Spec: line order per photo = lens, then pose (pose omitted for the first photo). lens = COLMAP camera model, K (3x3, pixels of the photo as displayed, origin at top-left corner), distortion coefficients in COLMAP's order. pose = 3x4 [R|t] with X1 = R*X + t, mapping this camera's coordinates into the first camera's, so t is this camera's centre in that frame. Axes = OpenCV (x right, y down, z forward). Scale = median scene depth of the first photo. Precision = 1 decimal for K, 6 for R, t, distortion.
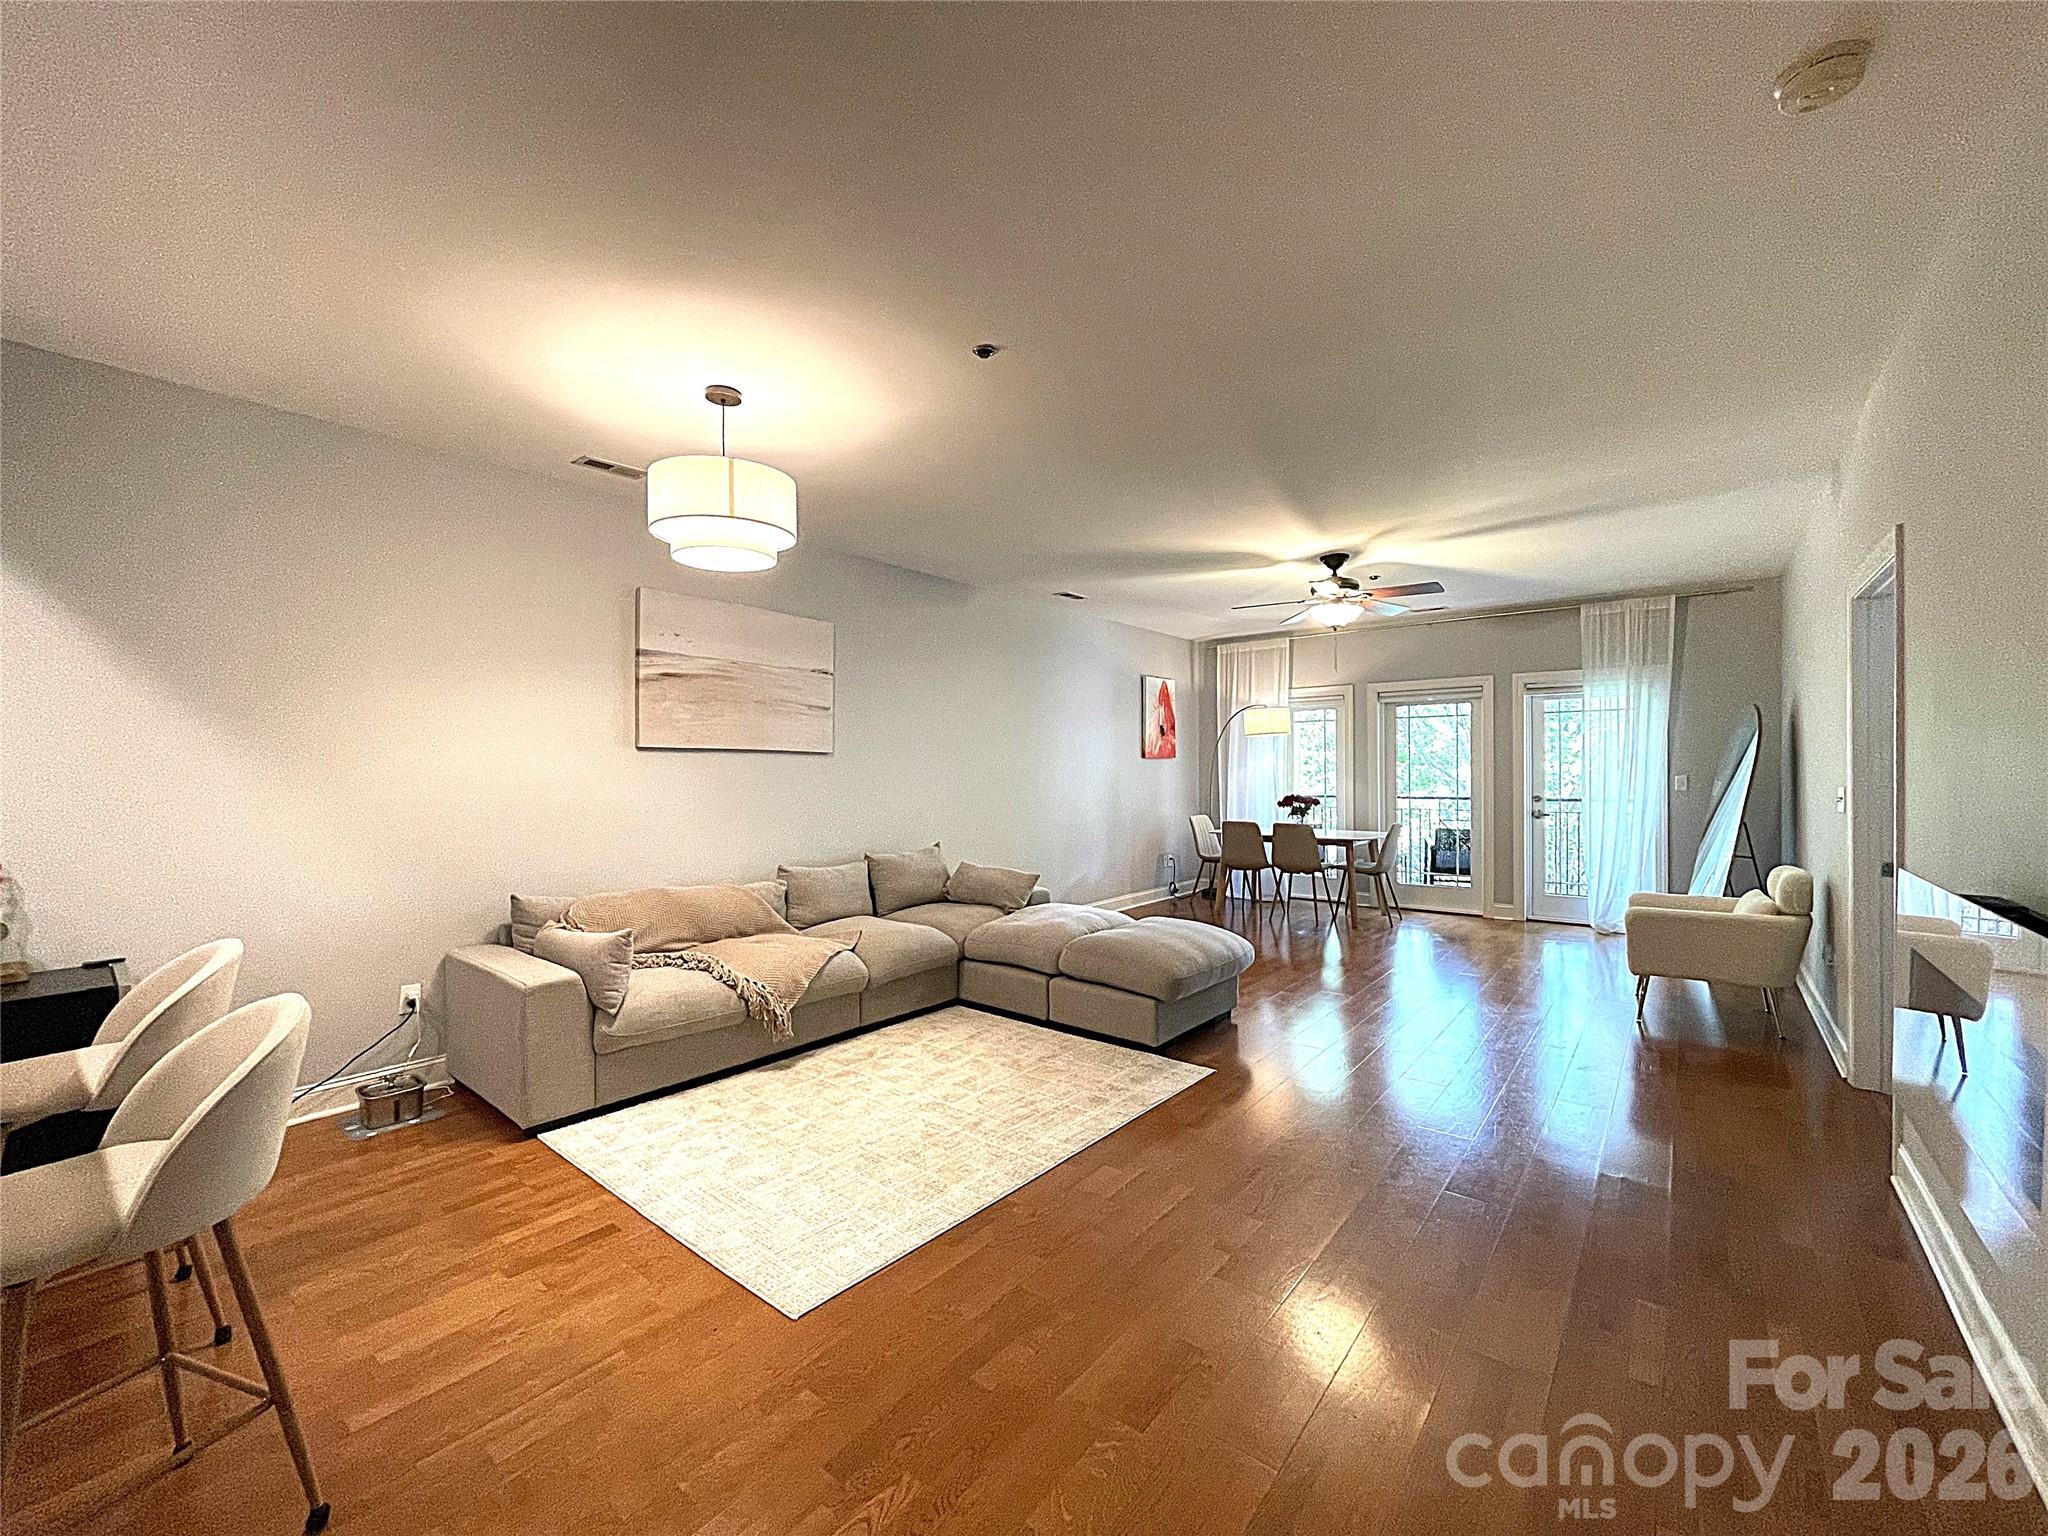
lens RADIAL K [[824.9, 0, 1024.0], [0, 824.9, 768.0], [0, 0, 1]] dist [0.001181, -0.000115]
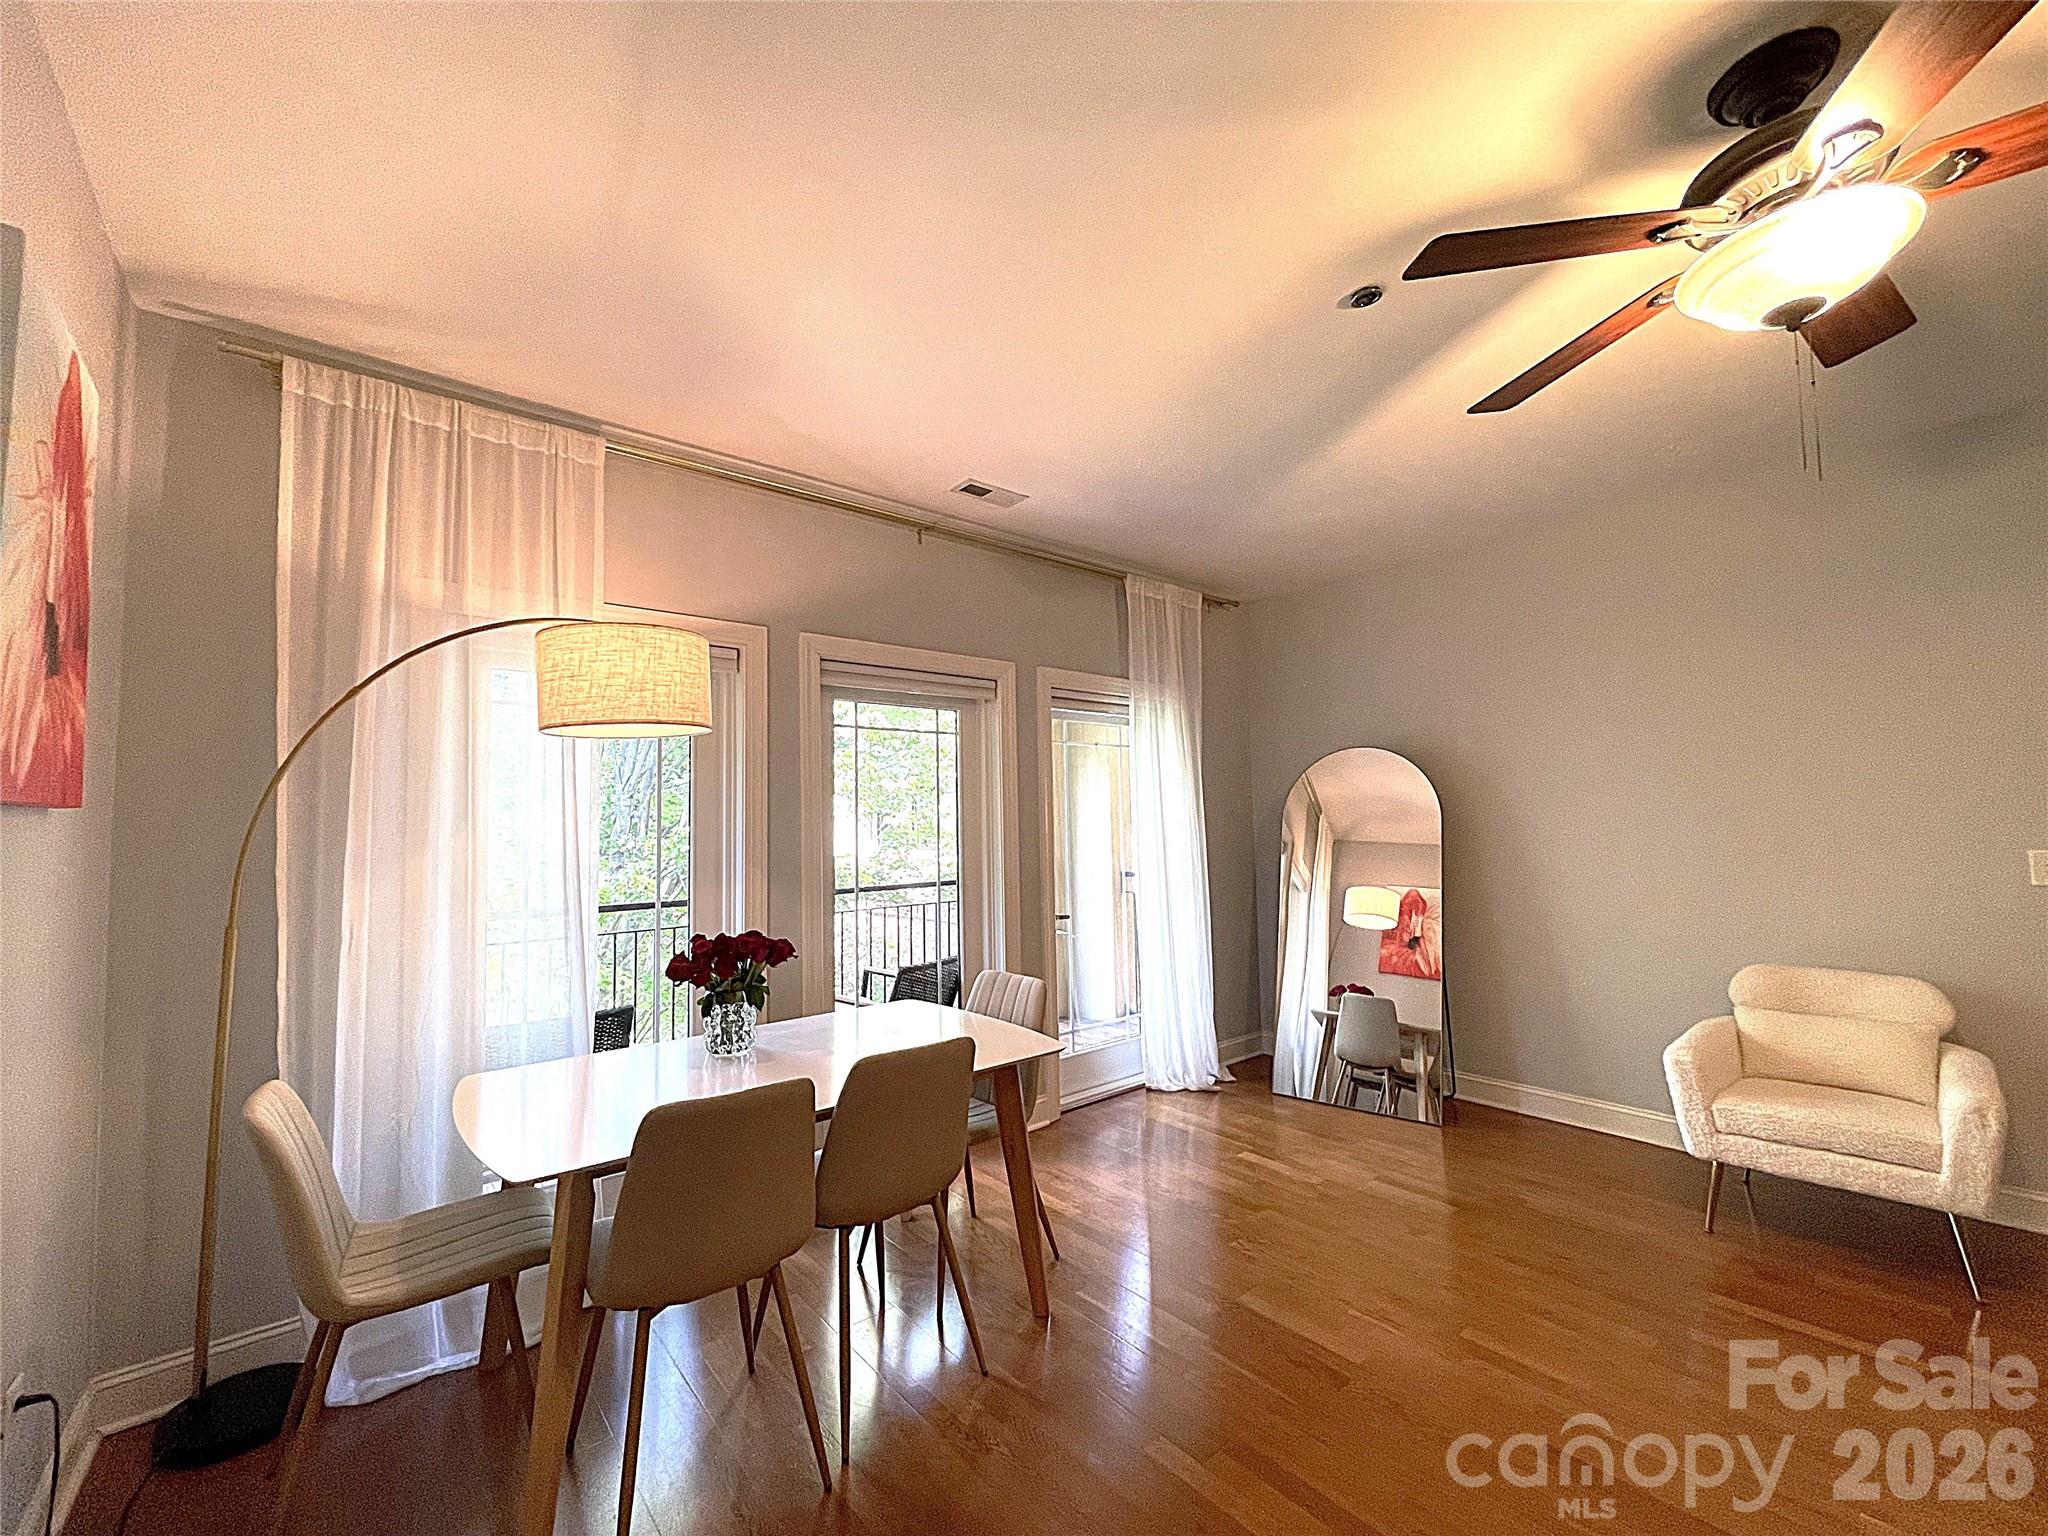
lens RADIAL K [[824.9, 0, 1024.0], [0, 824.9, 768.0], [0, 0, 1]] dist [0.001181, -0.000115]
pose [[0.197408, 0.073386, 0.977571, 0.073577], [0.021929, 0.996614, -0.079244, -0.003224], [-0.980076, 0.037081, 0.195130, 1.243085]]
